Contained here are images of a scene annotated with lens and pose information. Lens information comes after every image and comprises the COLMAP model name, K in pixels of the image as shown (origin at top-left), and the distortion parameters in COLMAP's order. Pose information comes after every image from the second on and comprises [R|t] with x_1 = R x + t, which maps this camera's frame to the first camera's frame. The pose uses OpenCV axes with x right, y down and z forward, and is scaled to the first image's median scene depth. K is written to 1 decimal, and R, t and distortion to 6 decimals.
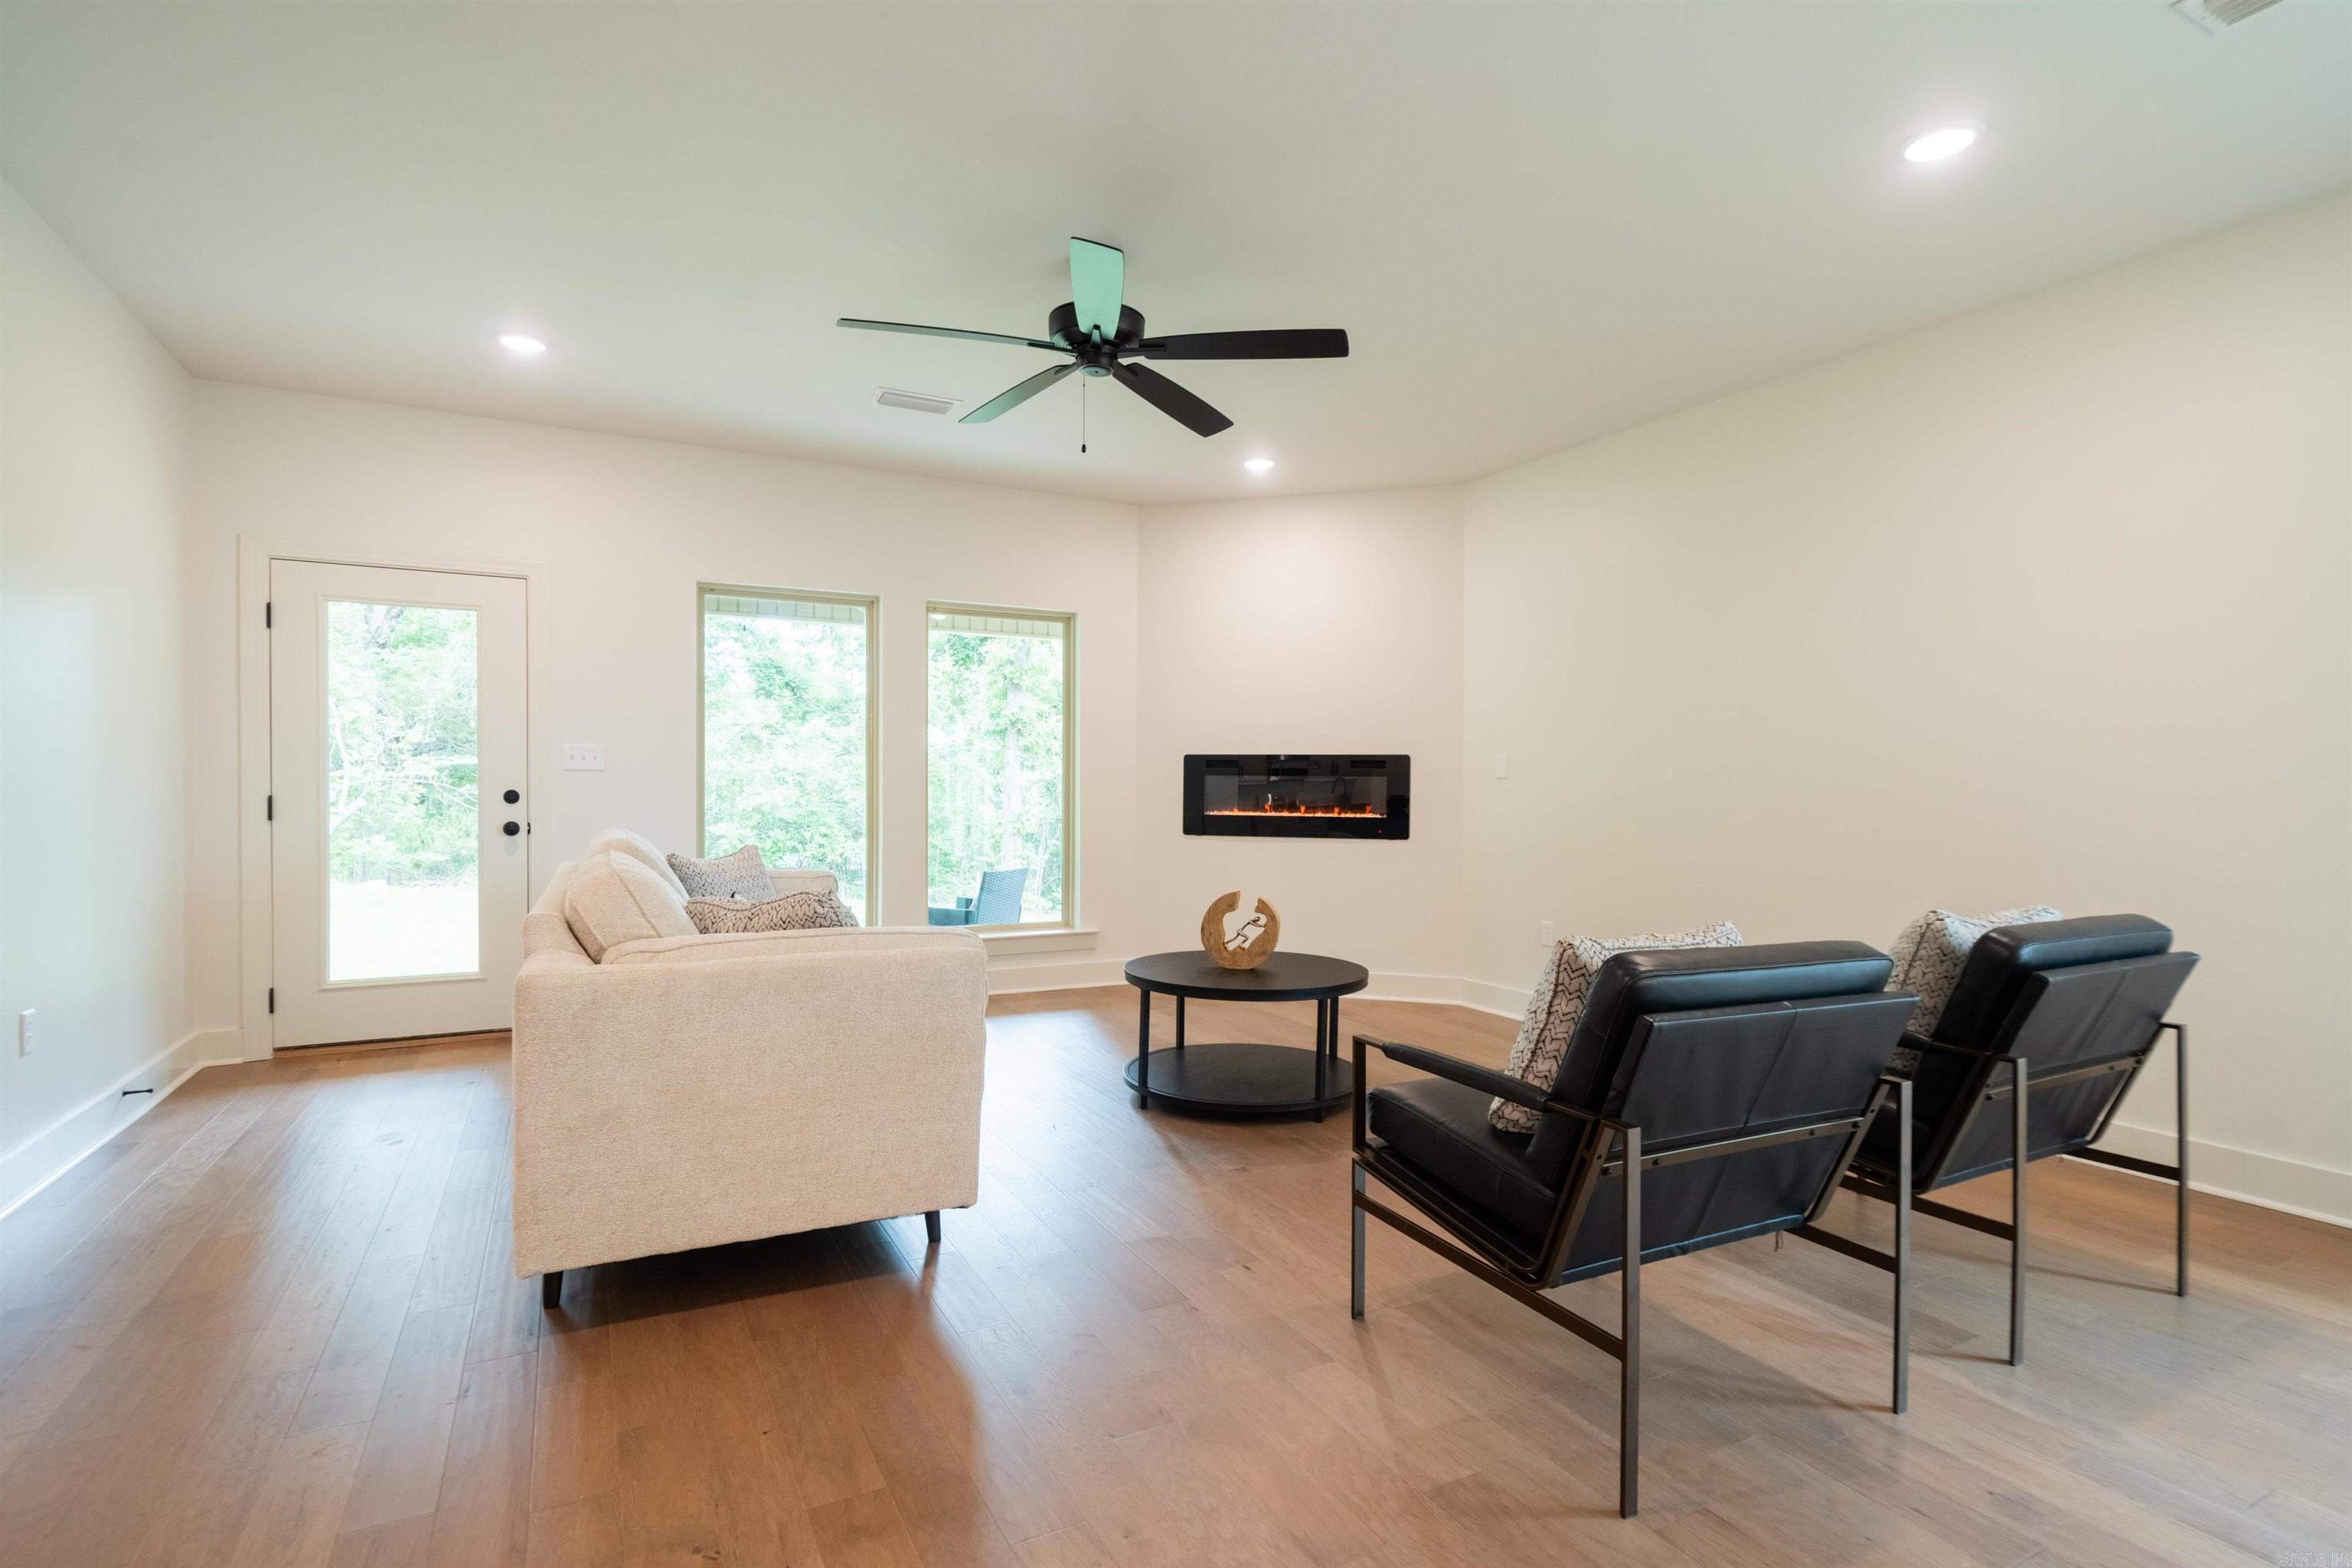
lens RADIAL K [[1114.9, 0, 1171.1], [0, 1114.9, 797.9], [0, 0, 1]] dist [-0.003659, -0.000278]
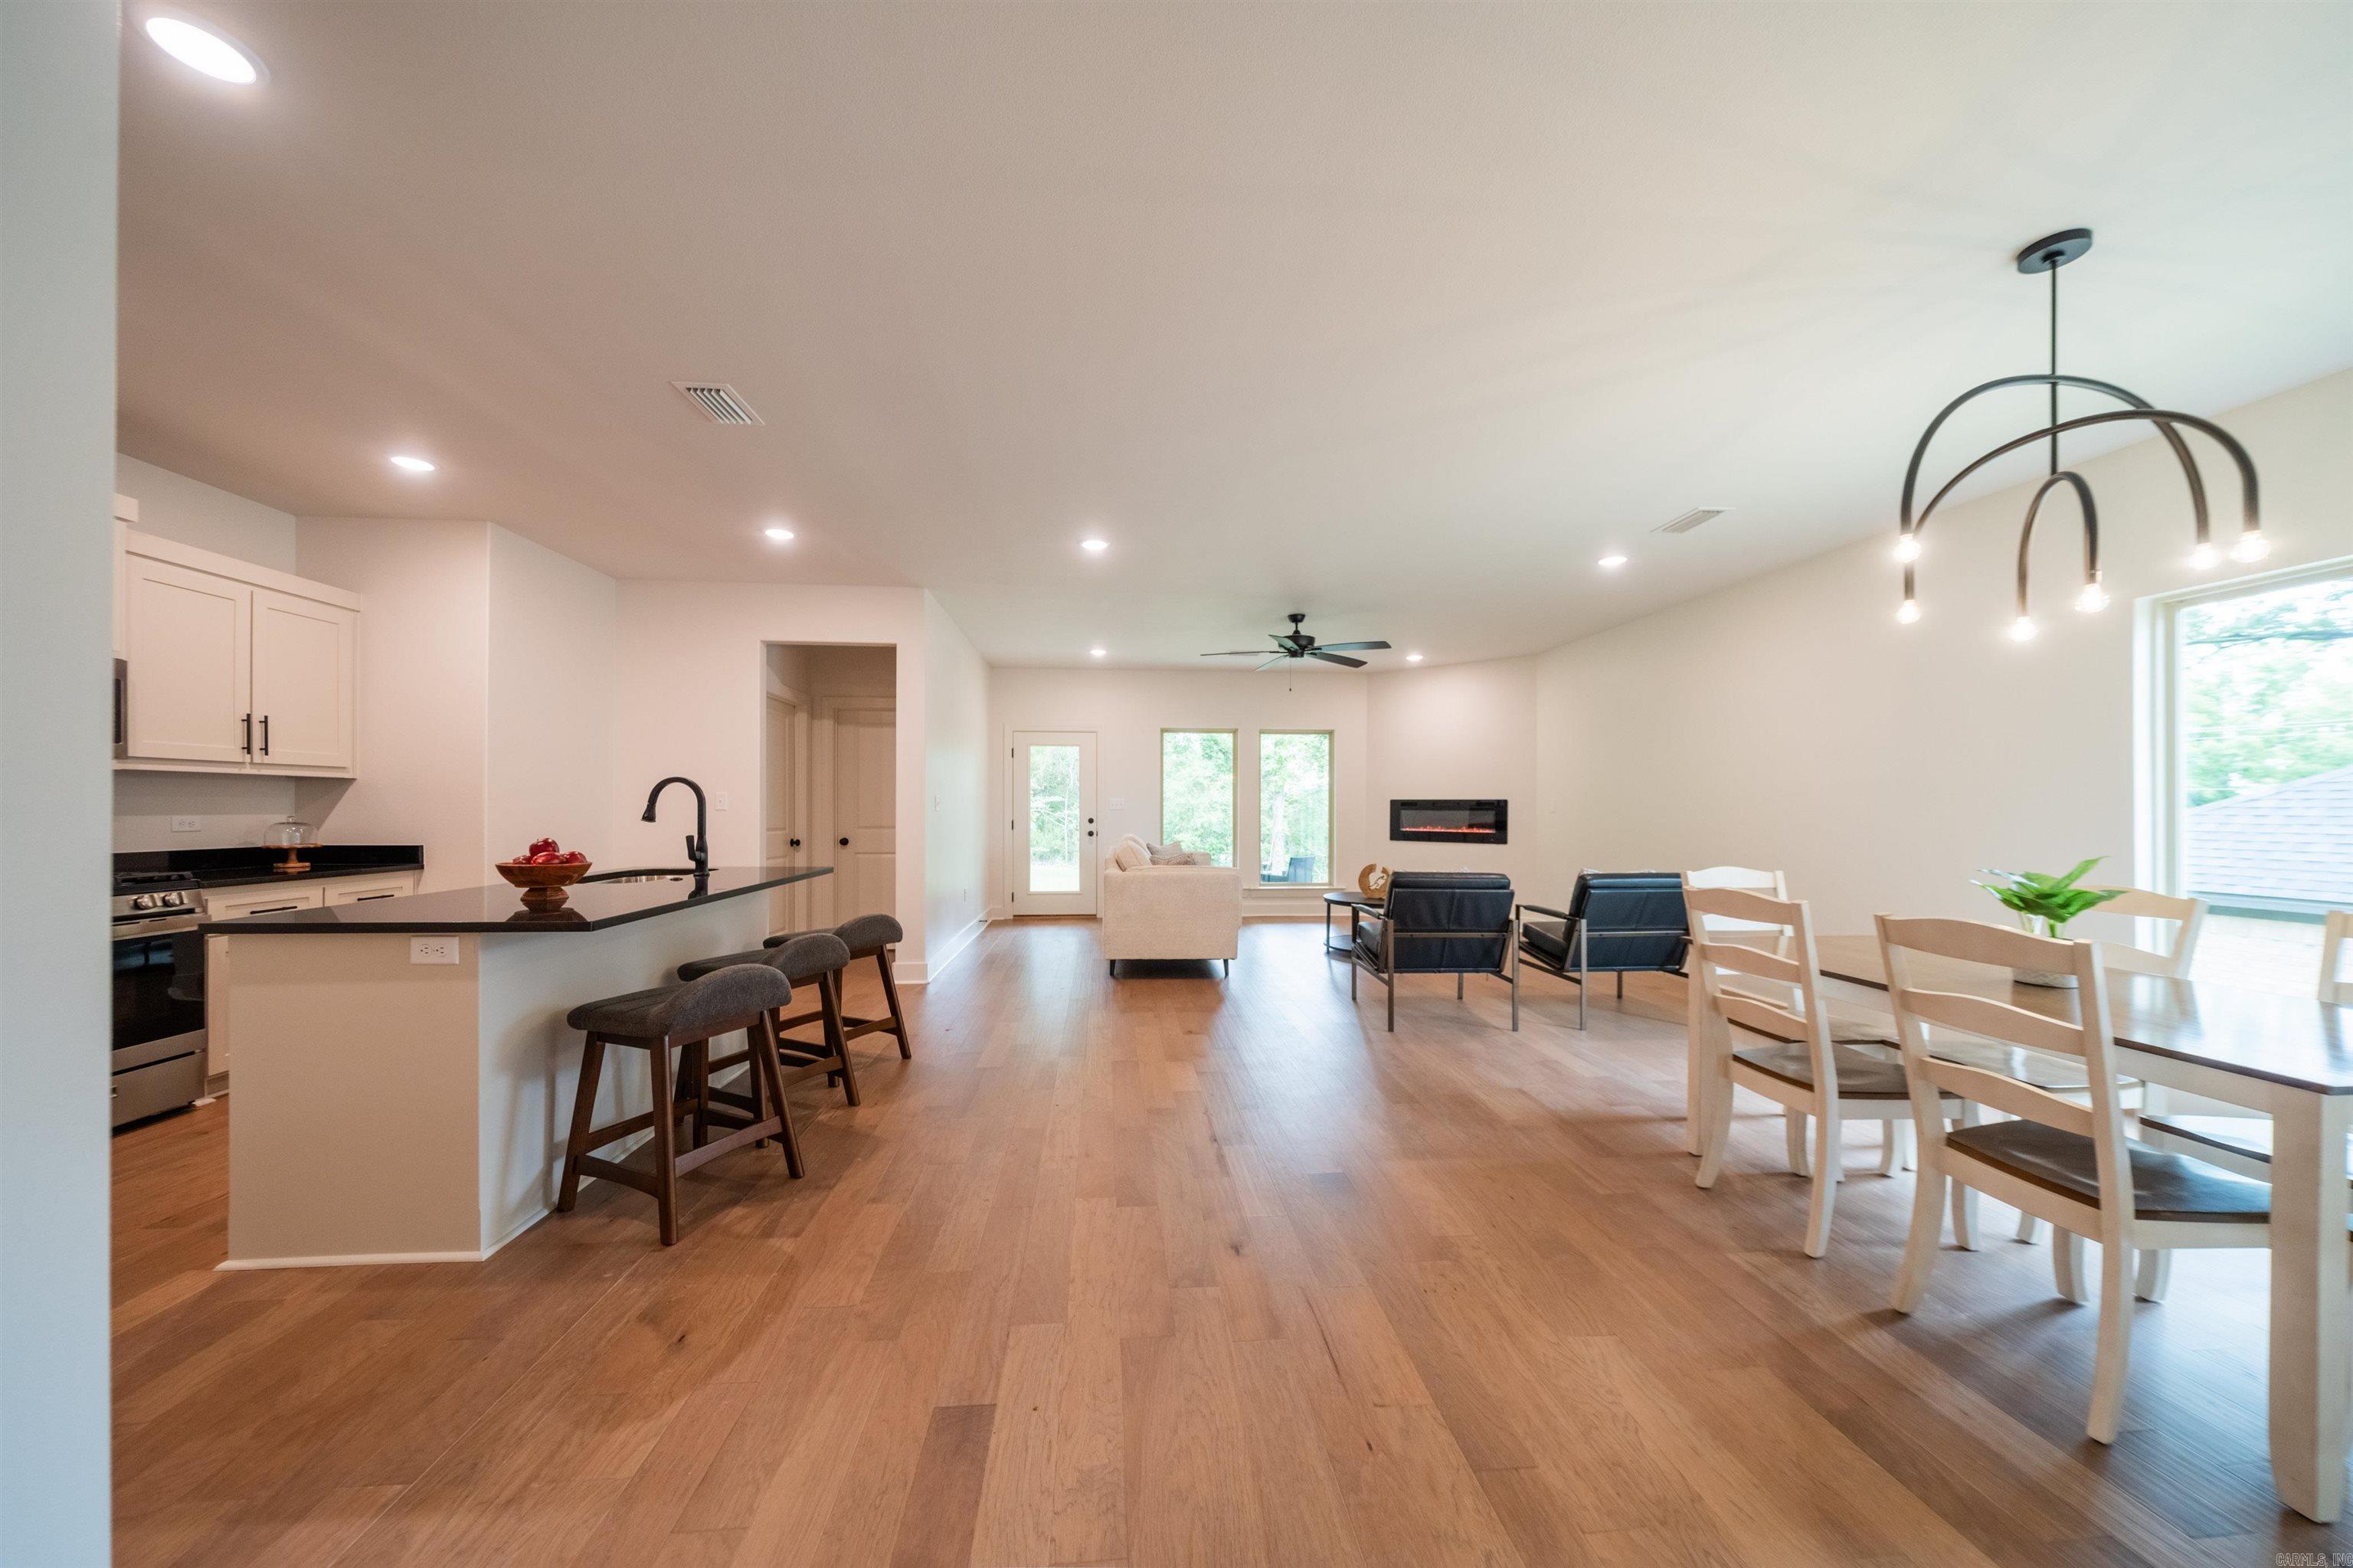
lens RADIAL K [[800.8, 0, 1173.9], [0, 800.8, 810.4], [0, 0, 1]] dist [-0.000588, -0.000172]
pose [[0.919351, -0.001886, -0.393434, 0.256093], [-0.001816, 0.999958, -0.009038, -0.007477], [0.393434, 0.009024, 0.919308, -0.521006]]
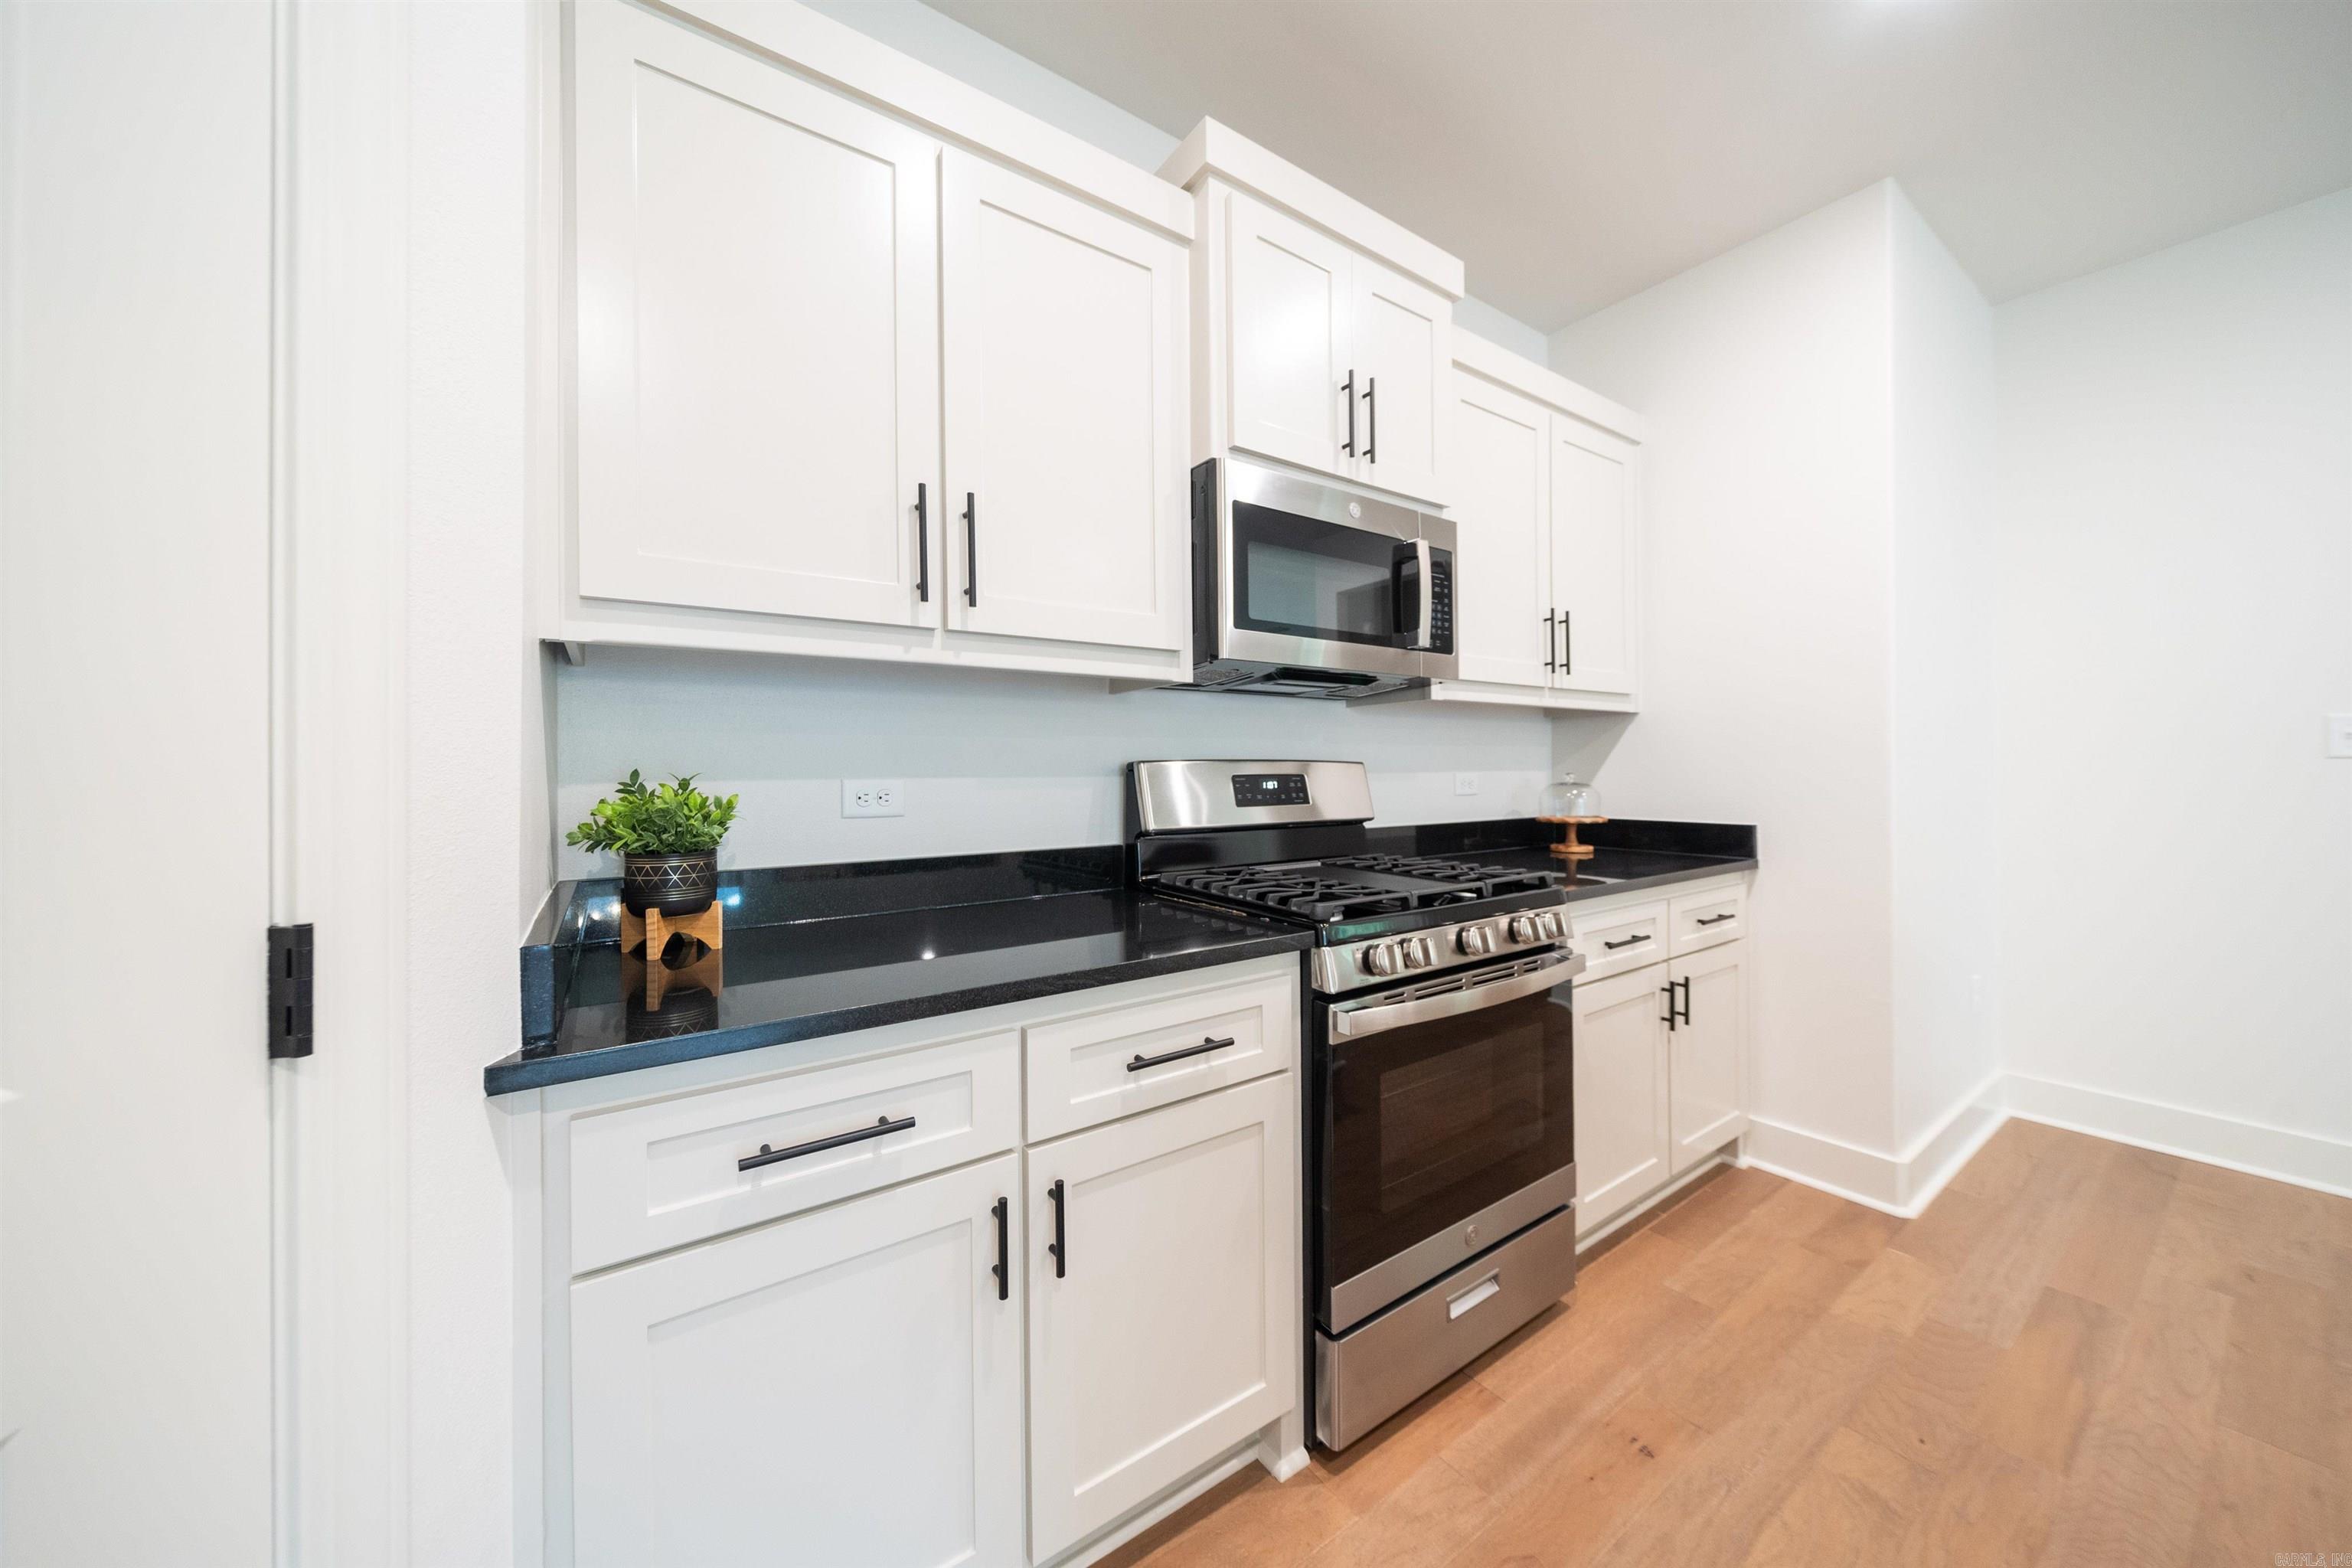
lens RADIAL K [[809.3, 0, 1163.7], [0, 809.3, 774.2], [0, 0, 1]] dist [-0.000782, -0.000092]
pose [[0.115877, -0.002614, -0.993260, -0.341057], [-0.000563, 0.999996, -0.002697, -0.005144], [0.993263, 0.000872, 0.115875, -0.459416]]
